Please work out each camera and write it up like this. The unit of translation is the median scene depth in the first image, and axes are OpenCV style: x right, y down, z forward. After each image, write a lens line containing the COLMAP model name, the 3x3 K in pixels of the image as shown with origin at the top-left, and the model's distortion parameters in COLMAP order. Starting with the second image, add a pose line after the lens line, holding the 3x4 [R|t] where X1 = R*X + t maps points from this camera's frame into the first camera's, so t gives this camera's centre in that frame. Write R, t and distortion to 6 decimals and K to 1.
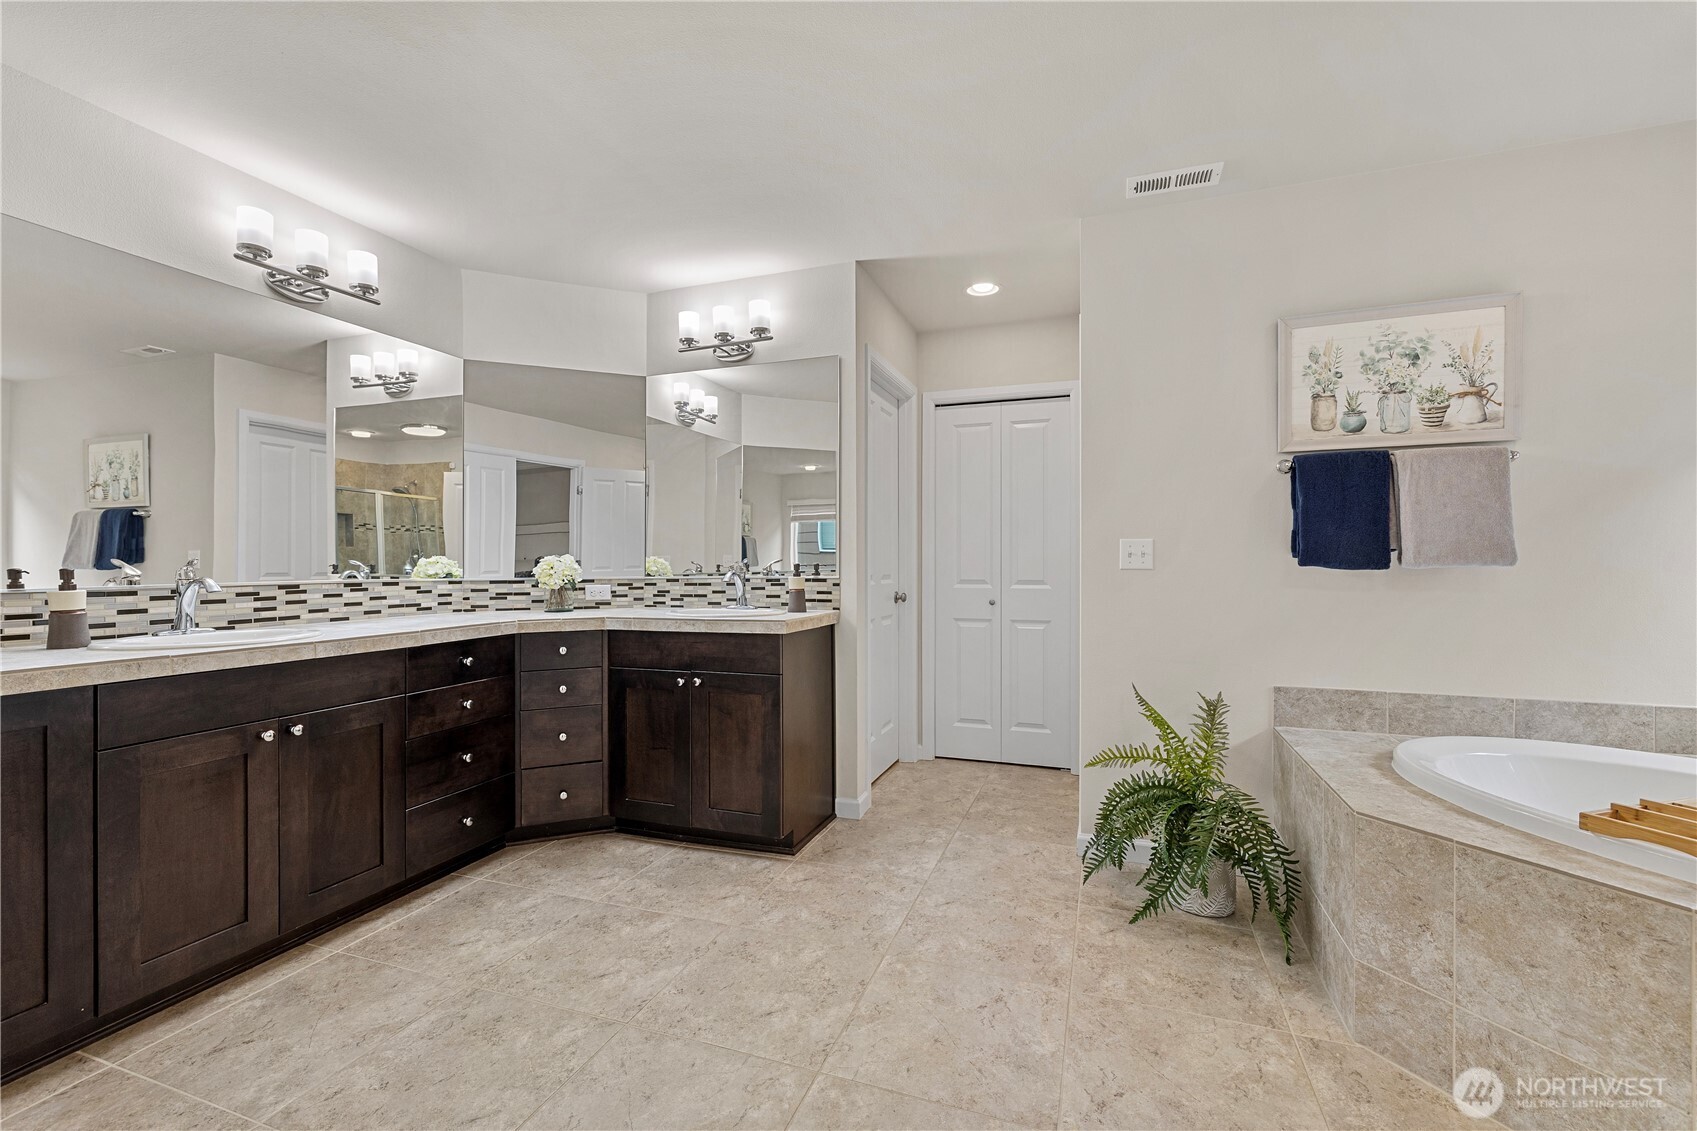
lens RADIAL K [[713.9, 0, 848.5], [0, 713.9, 564.5], [0, 0, 1]] dist [-0.000809, 0.000138]
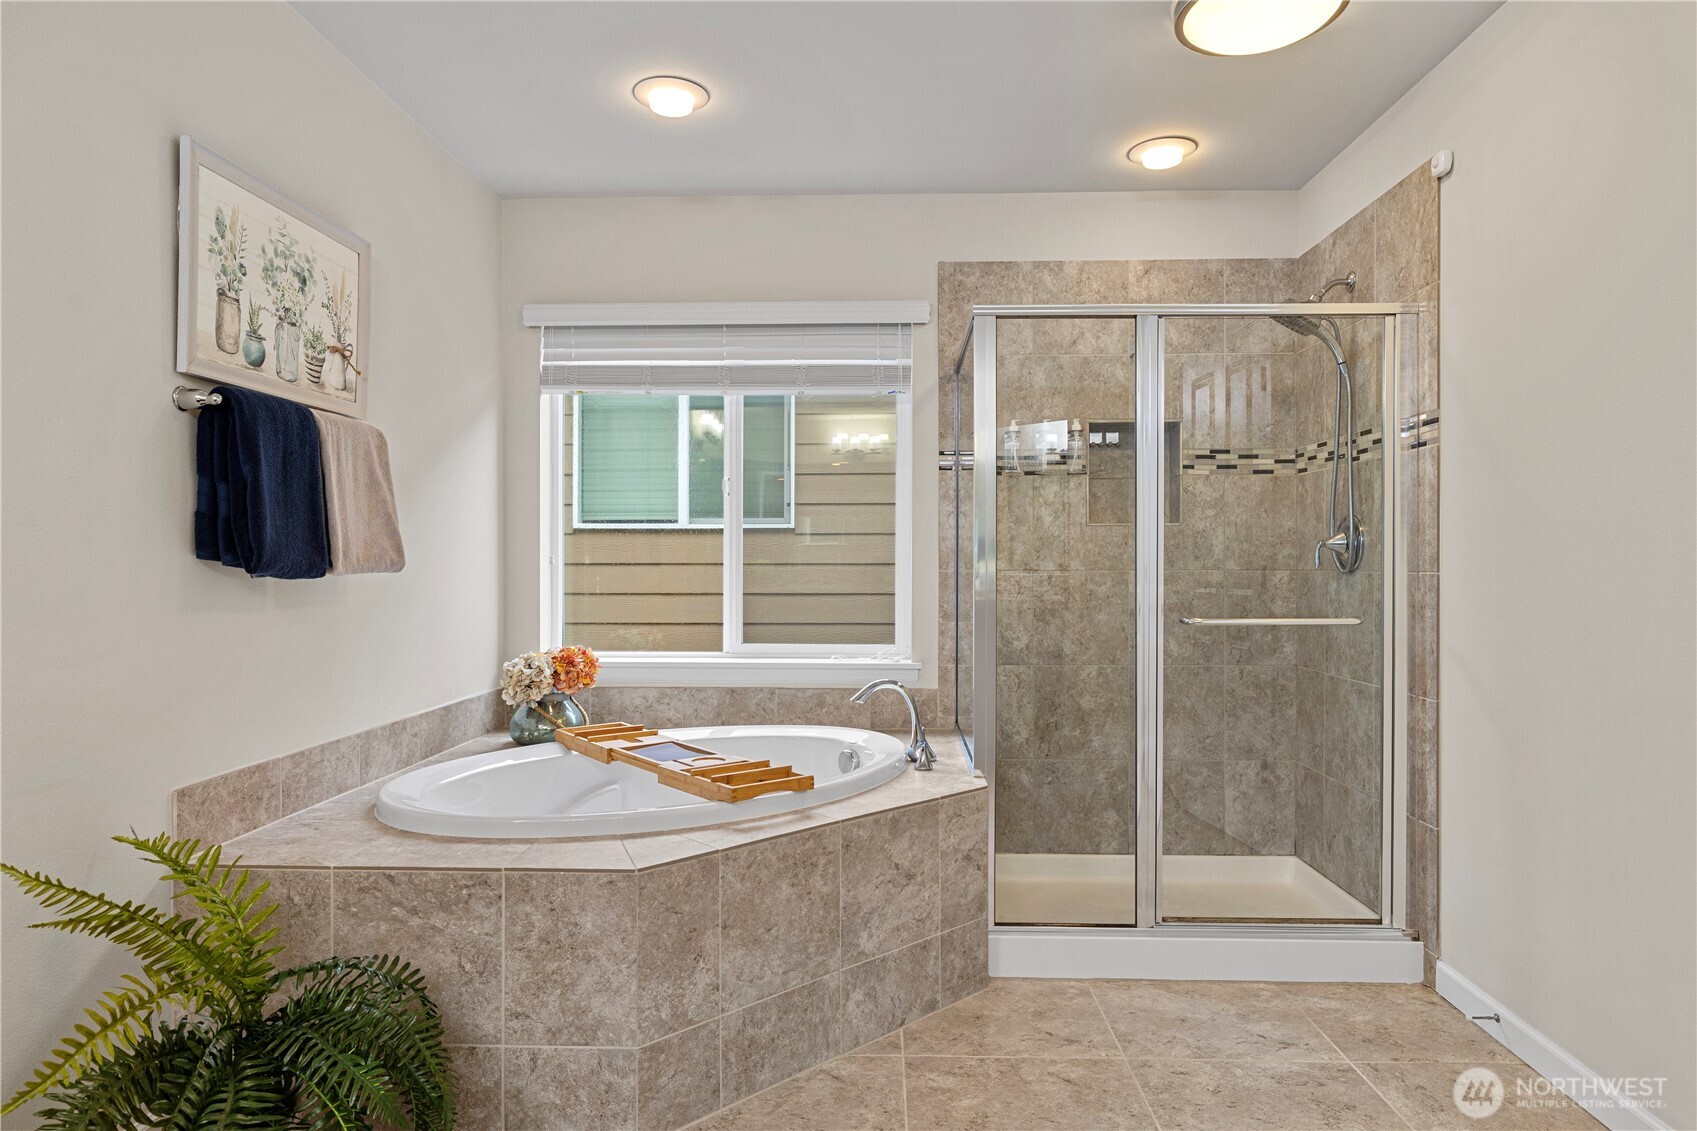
lens RADIAL K [[987.7, 0, 848.2], [0, 987.7, 563.6], [0, 0, 1]] dist [-0.000694, -0.000148]
pose [[-0.310017, 0.003040, 0.950726, -0.310729], [0.001379, 0.999995, -0.002748, -0.003179], [-0.950730, 0.000459, -0.310020, 0.772338]]
